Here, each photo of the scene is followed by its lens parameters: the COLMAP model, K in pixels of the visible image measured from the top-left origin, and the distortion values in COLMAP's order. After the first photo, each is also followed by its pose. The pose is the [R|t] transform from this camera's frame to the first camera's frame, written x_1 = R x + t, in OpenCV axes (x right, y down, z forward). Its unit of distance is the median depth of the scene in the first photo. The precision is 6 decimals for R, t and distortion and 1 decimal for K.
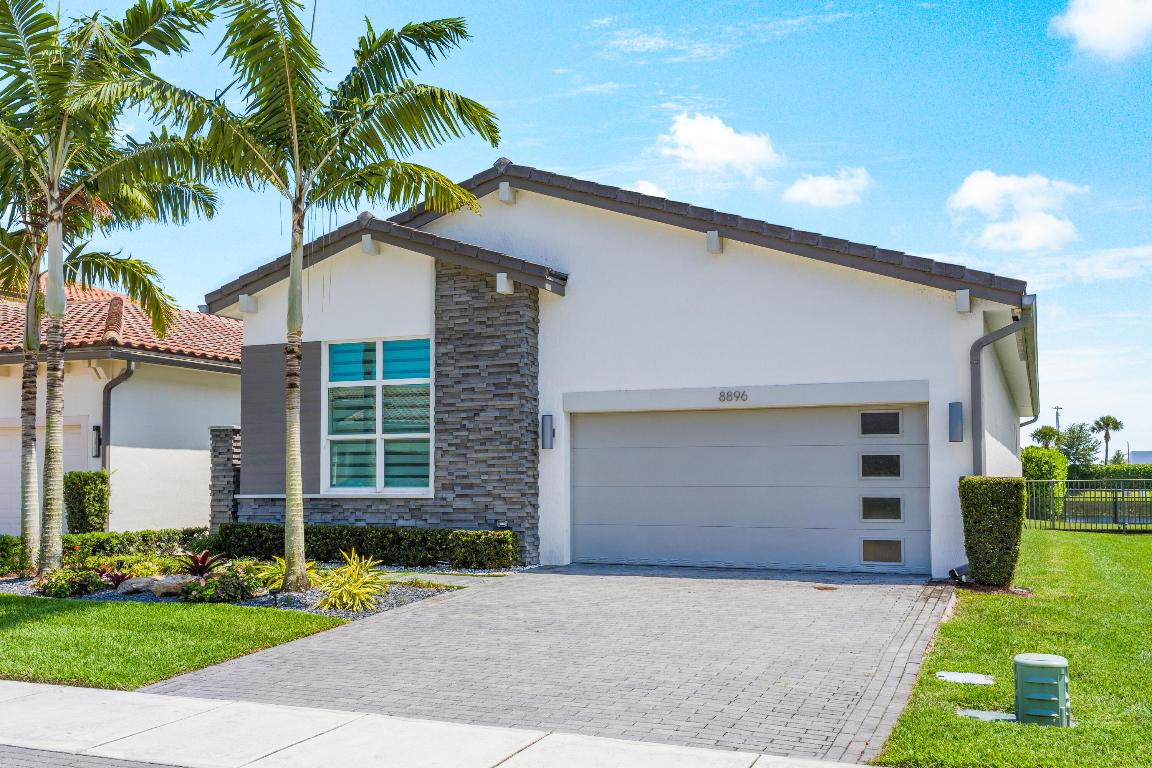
lens RADIAL K [[990.3, 0, 590.9], [0, 990.3, 412.8], [0, 0, 1]] dist [0.046684, -0.028899]
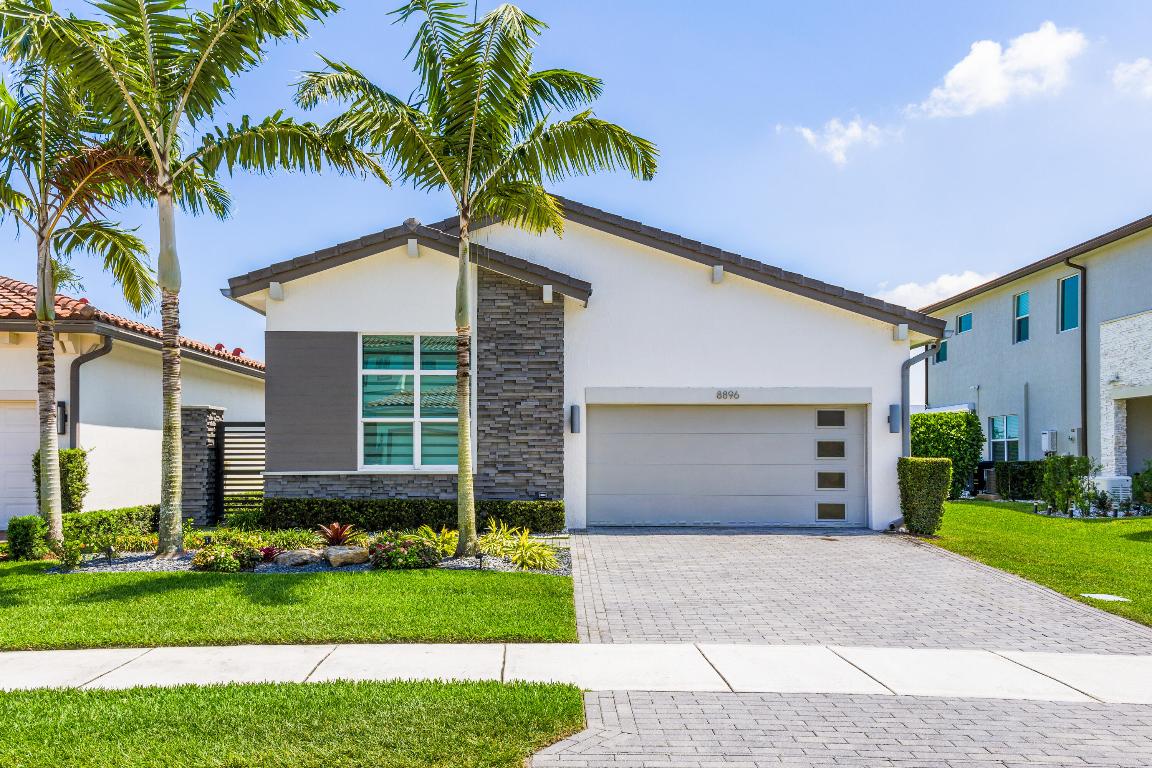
lens RADIAL K [[816.7, 0, 551.8], [0, 816.7, 428.4], [0, 0, 1]] dist [0.096914, 0.006647]
pose [[0.928103, 0.016684, 0.371950, -0.433408], [-0.028003, 0.999294, 0.025049, 0.006011], [-0.371269, -0.033663, 0.927915, 0.079133]]
